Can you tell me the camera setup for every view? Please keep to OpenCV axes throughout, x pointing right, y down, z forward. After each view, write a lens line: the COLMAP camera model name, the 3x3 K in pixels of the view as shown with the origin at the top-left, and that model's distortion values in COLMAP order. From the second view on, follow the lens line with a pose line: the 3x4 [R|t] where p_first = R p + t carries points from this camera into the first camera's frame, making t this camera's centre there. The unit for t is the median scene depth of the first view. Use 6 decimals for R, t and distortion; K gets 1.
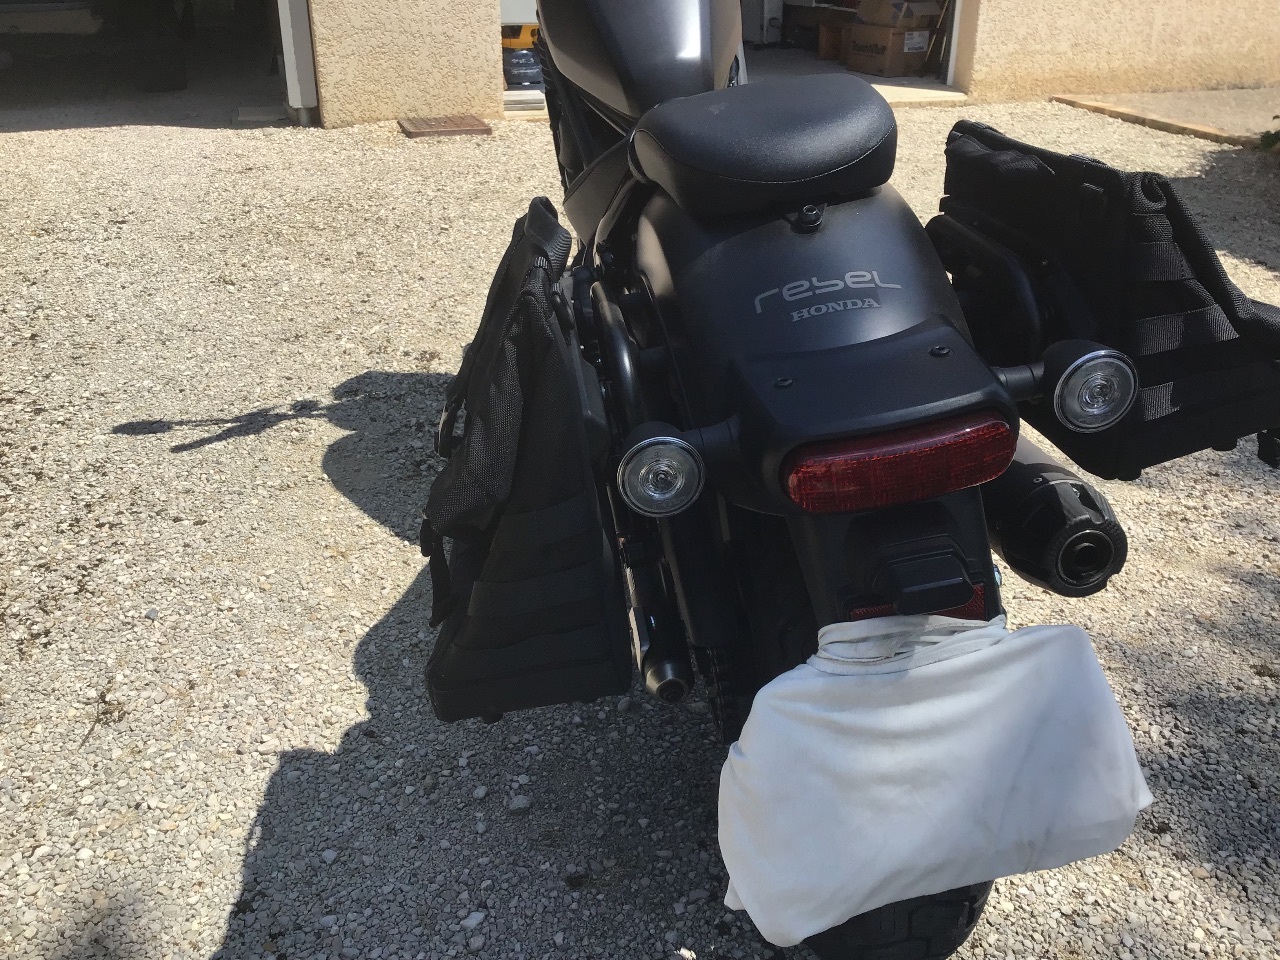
lens RADIAL K [[1173.4, 0, 655.2], [0, 1173.4, 471.9], [0, 0, 1]] dist [0.088127, -0.161772]
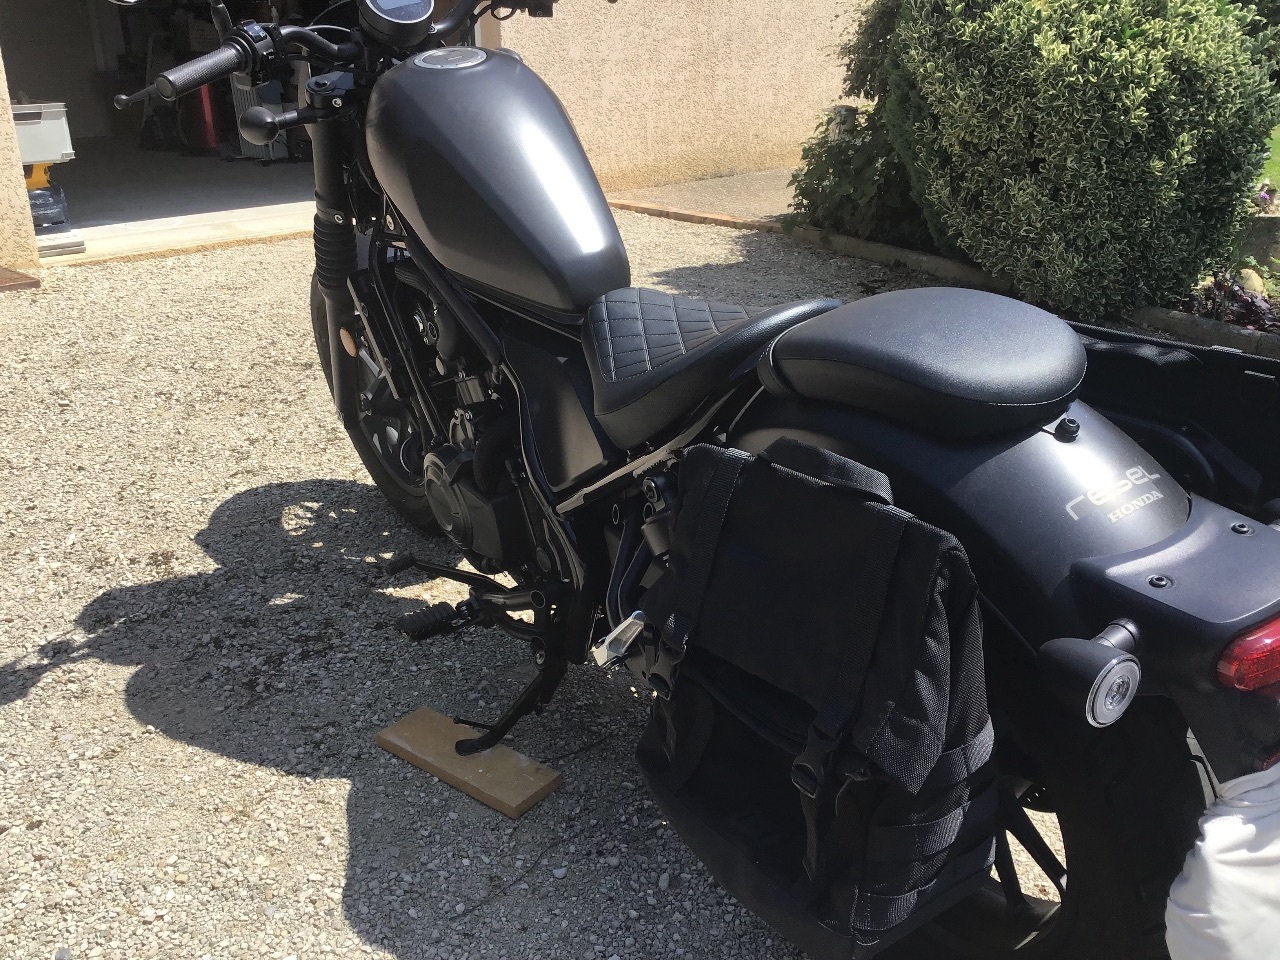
lens RADIAL K [[1160.5, 0, 640.0], [0, 1160.5, 480.0], [0, 0, 1]] dist [0.000336, -0.010943]
pose [[0.887429, -0.178511, 0.424976, -0.356086], [0.200691, 0.979625, -0.007589, -0.117483], [-0.414962, 0.092024, 0.905173, 0.079756]]
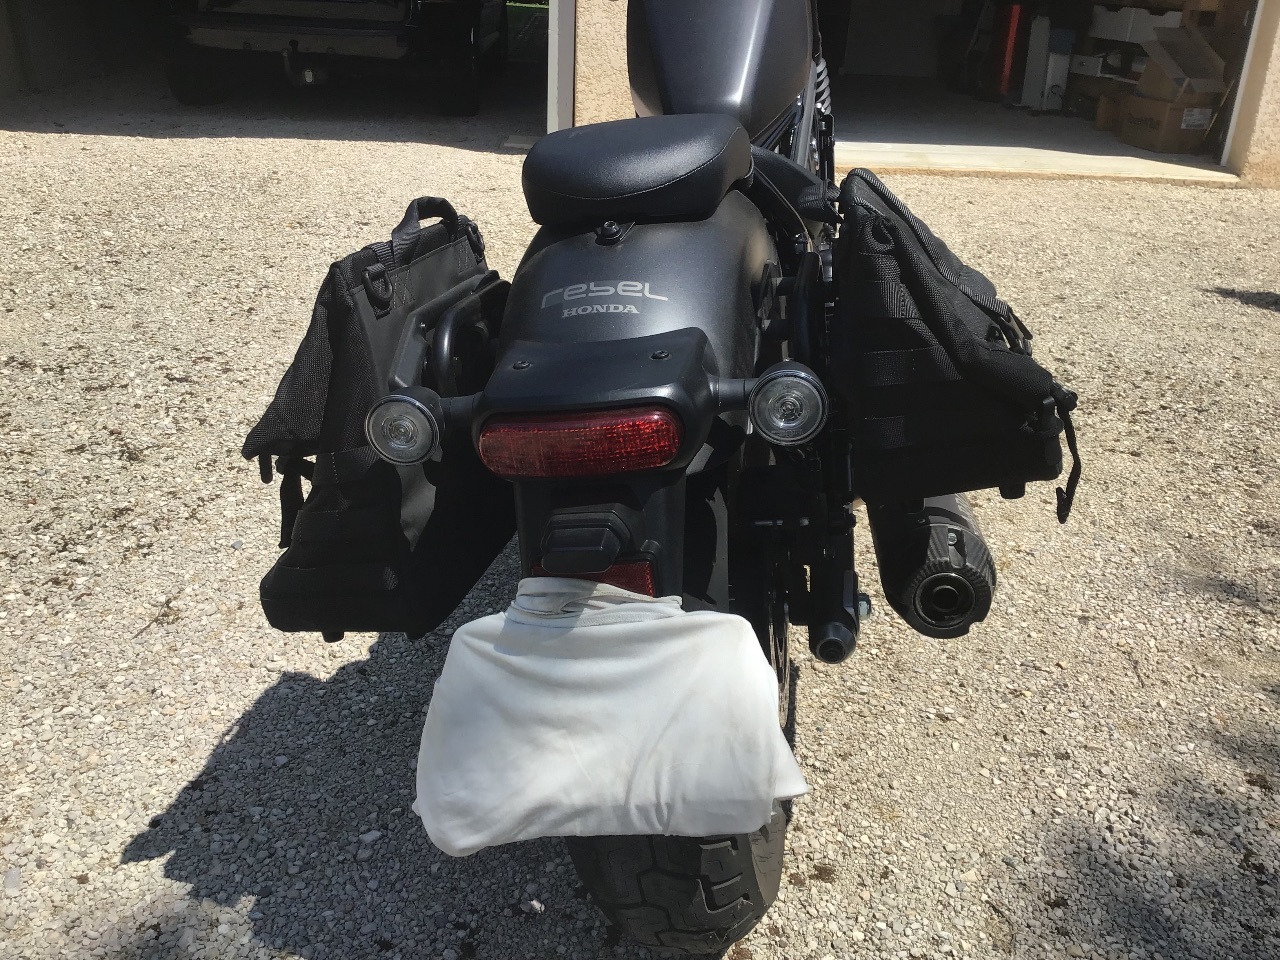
lens RADIAL K [[1171.9, 0, 682.0], [0, 1171.9, 482.8], [0, 0, 1]] dist [0.119387, -0.248593]
pose [[0.964082, 0.139121, -0.226253, 0.245990], [-0.146697, 0.989036, -0.016938, 0.015590], [0.221416, 0.049520, 0.973921, -0.035396]]
